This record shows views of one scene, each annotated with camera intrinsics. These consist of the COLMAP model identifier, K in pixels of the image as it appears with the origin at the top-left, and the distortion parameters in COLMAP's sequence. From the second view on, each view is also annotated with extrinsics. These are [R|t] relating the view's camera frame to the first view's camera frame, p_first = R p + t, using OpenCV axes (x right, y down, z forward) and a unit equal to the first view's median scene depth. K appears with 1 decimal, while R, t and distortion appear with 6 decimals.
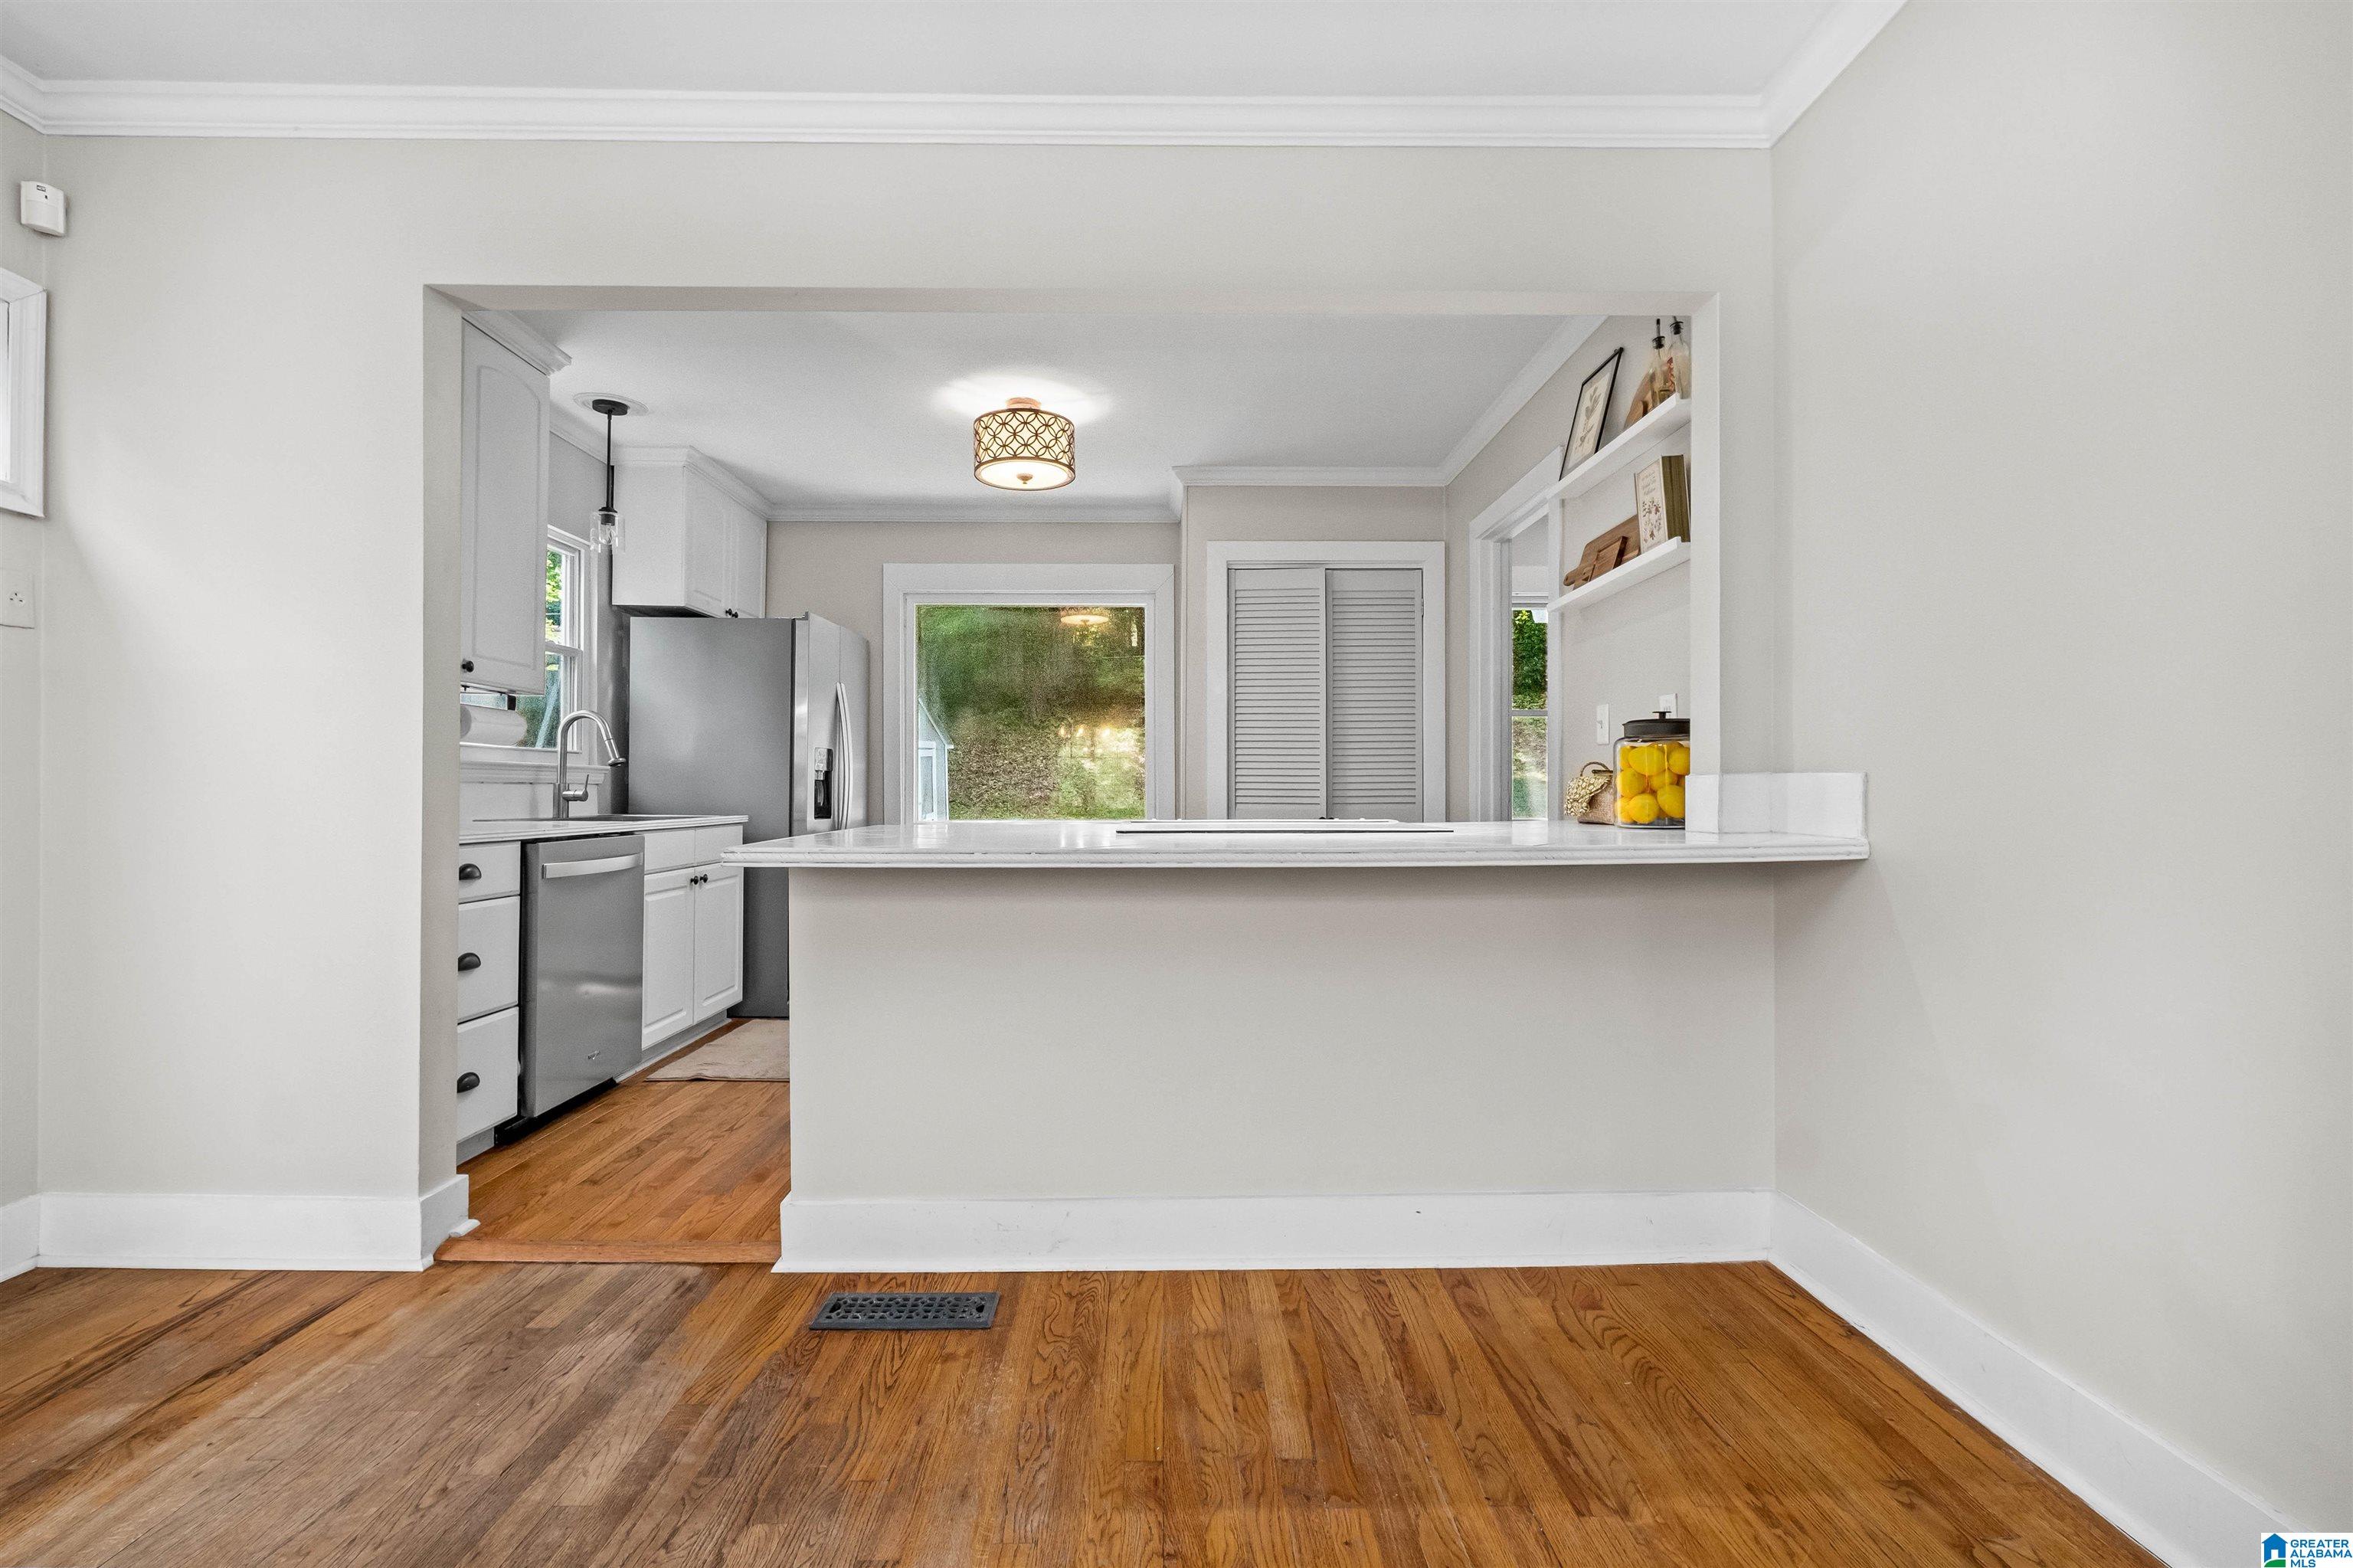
lens RADIAL K [[1042.0, 0, 1176.5], [0, 1042.0, 784.0], [0, 0, 1]] dist [-0.001773, -0.000284]
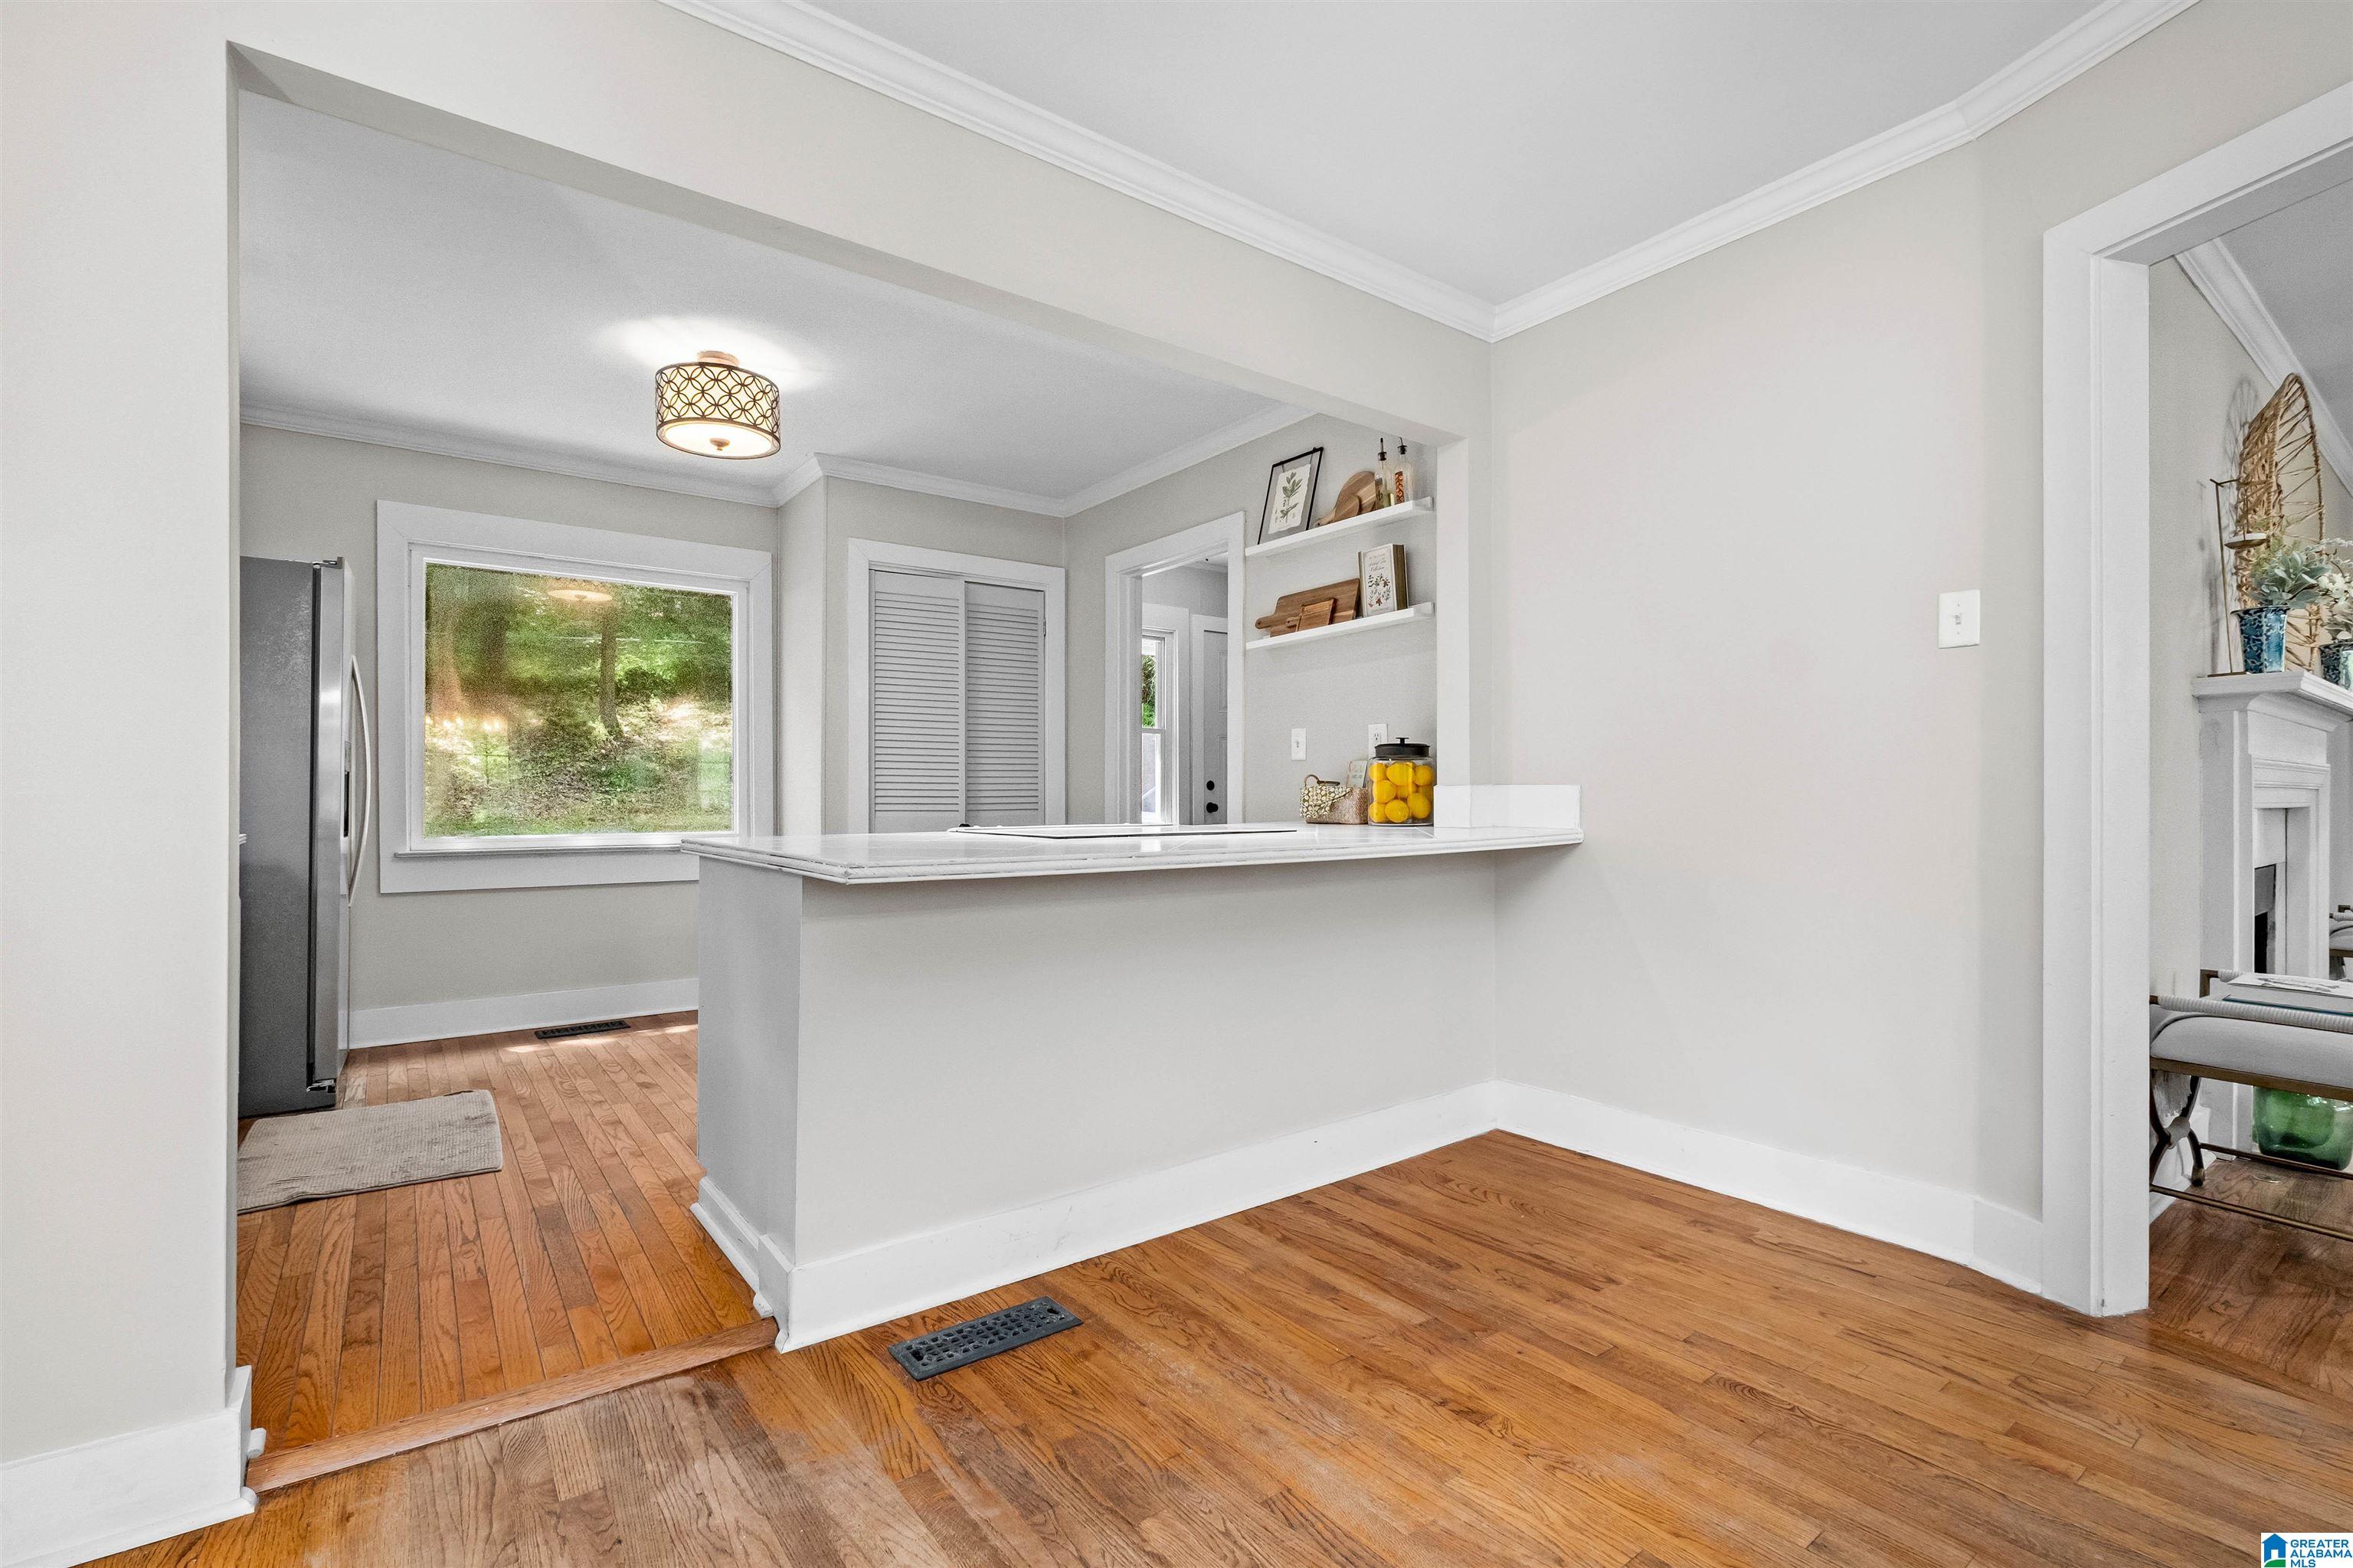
lens RADIAL K [[1045.2, 0, 1177.5], [0, 1045.2, 792.3], [0, 0, 1]] dist [-0.000359, -0.000034]
pose [[0.810480, 0.001922, 0.585763, -0.627092], [-0.002484, 0.999997, 0.000156, 0.000629], [-0.585761, -0.001581, 0.810482, 0.100859]]
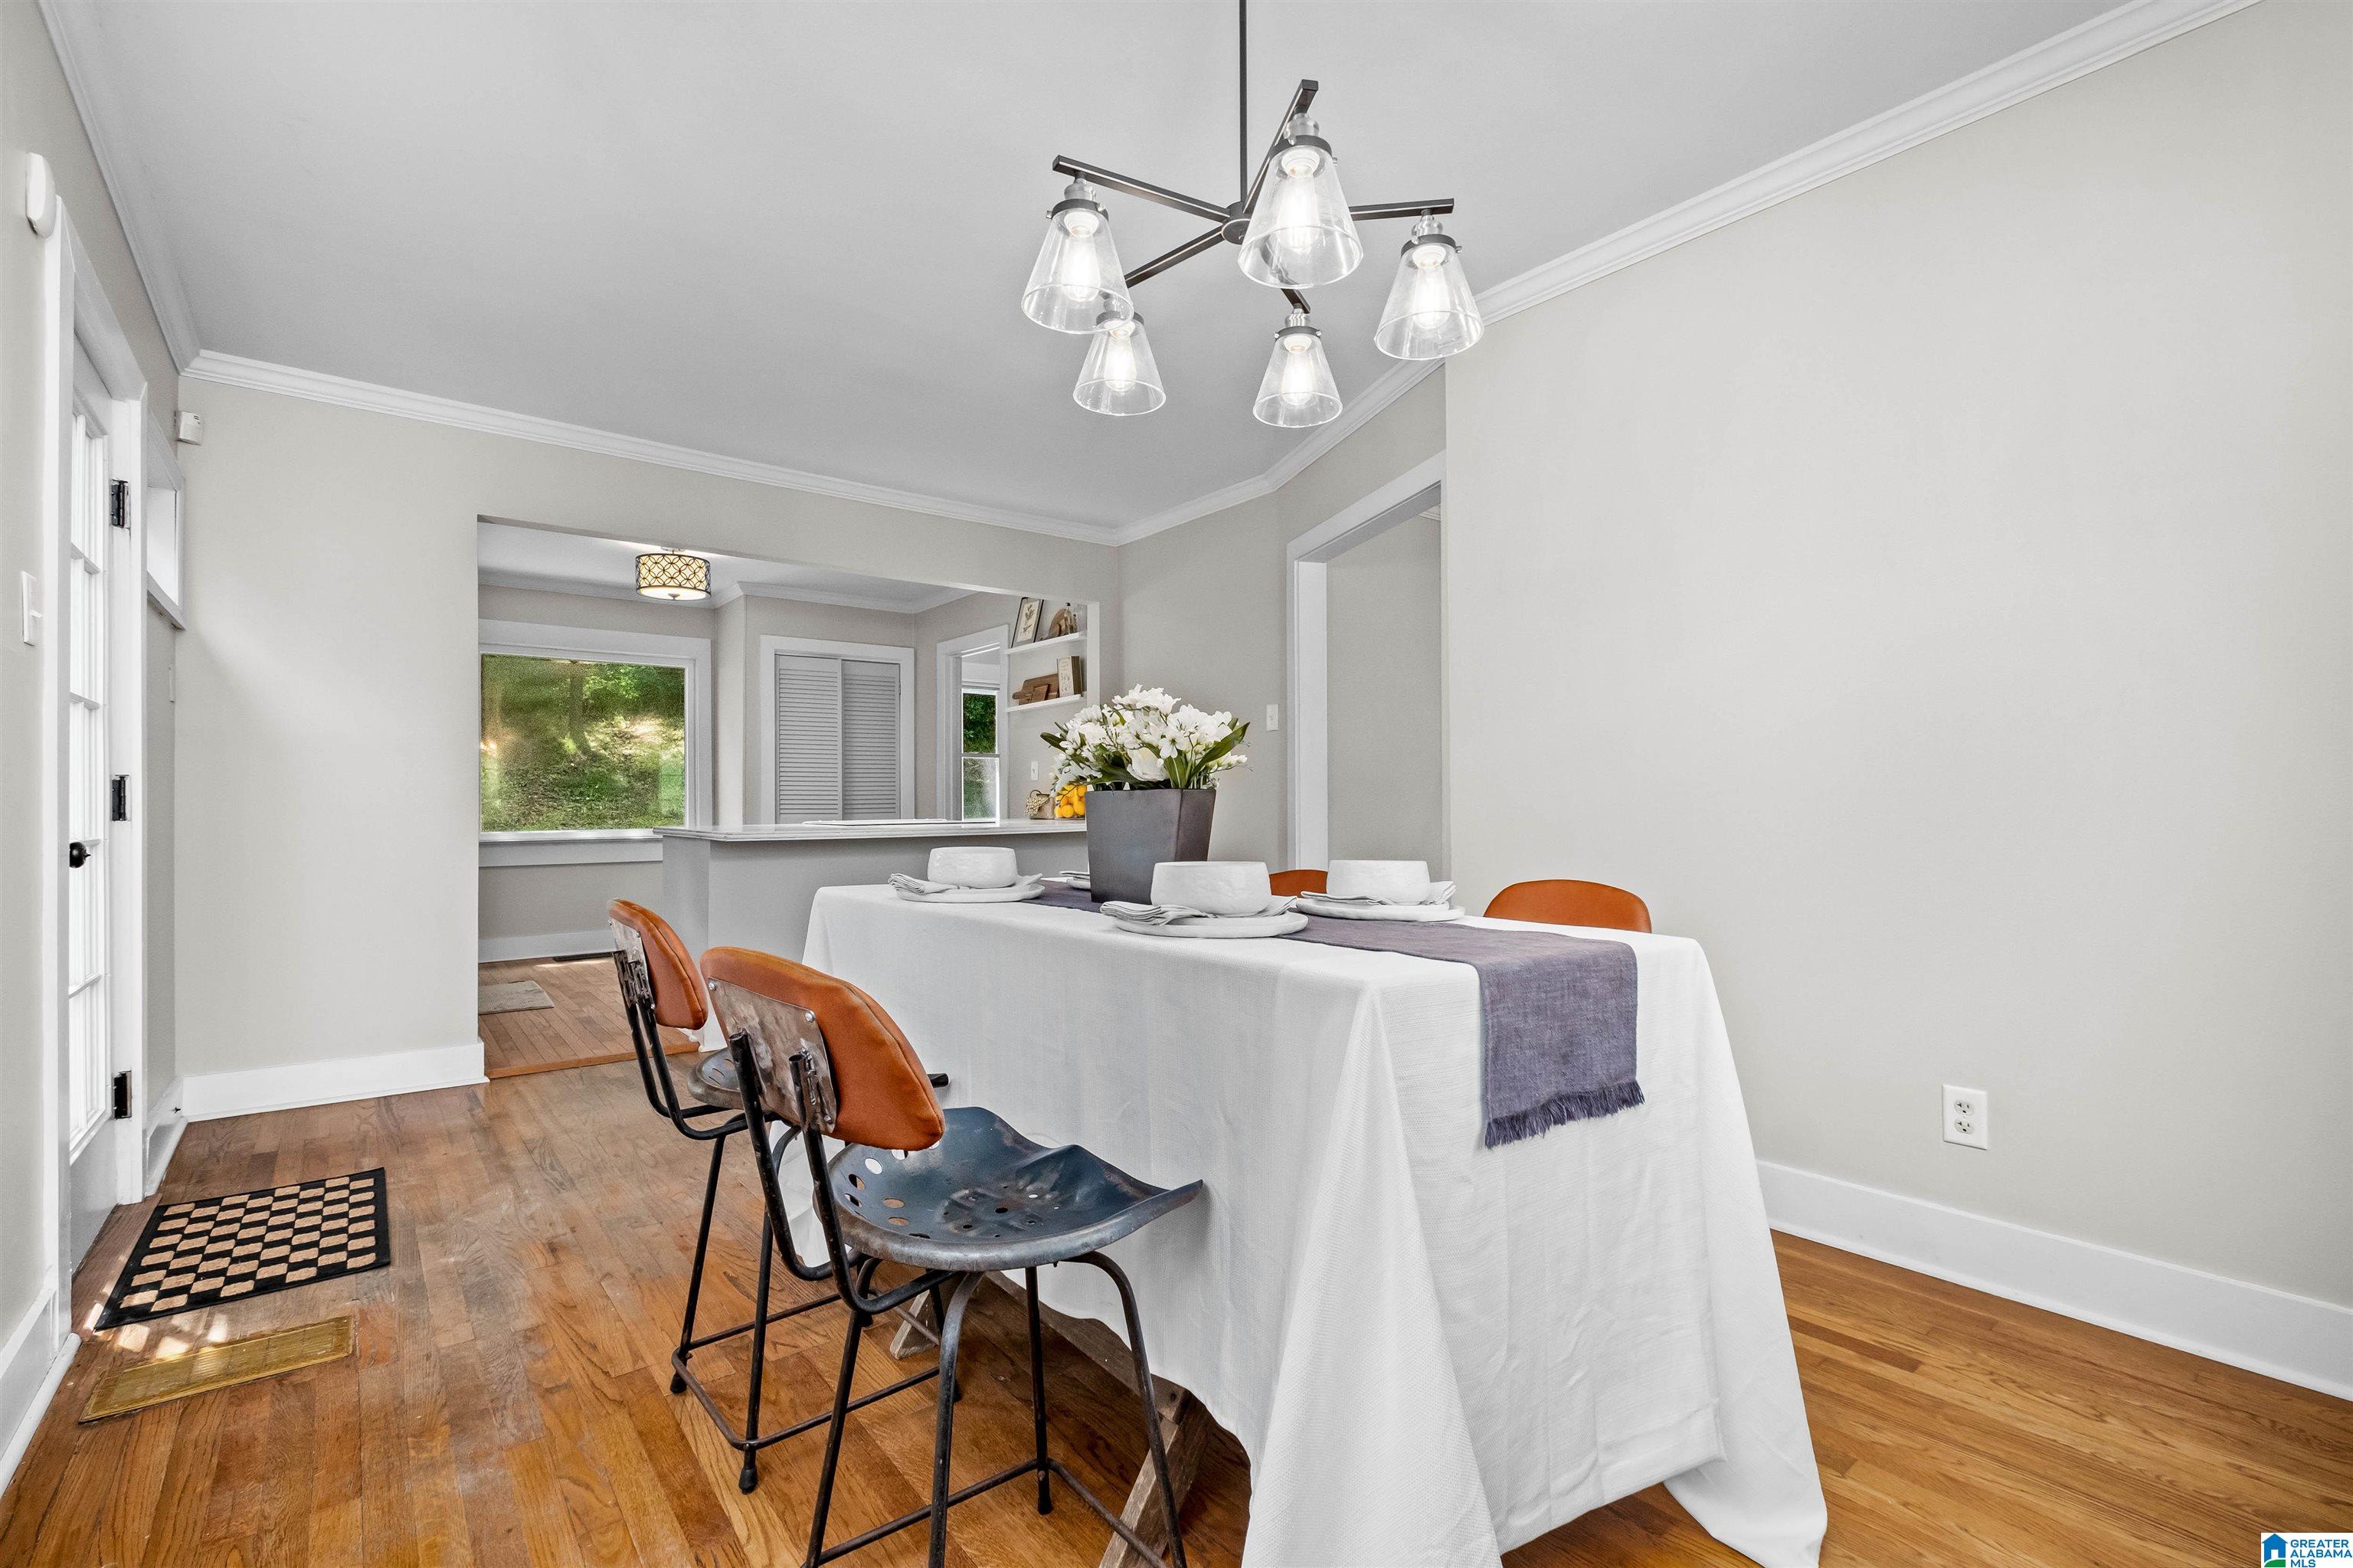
lens RADIAL K [[1042.0, 0, 1176.5], [0, 1042.0, 784.0], [0, 0, 1]] dist [-0.001773, -0.000284]
pose [[0.791246, 0.003646, 0.611487, -0.874786], [0.004026, 0.999929, -0.011172, -0.012152], [-0.611485, 0.011302, 0.791175, -1.105506]]
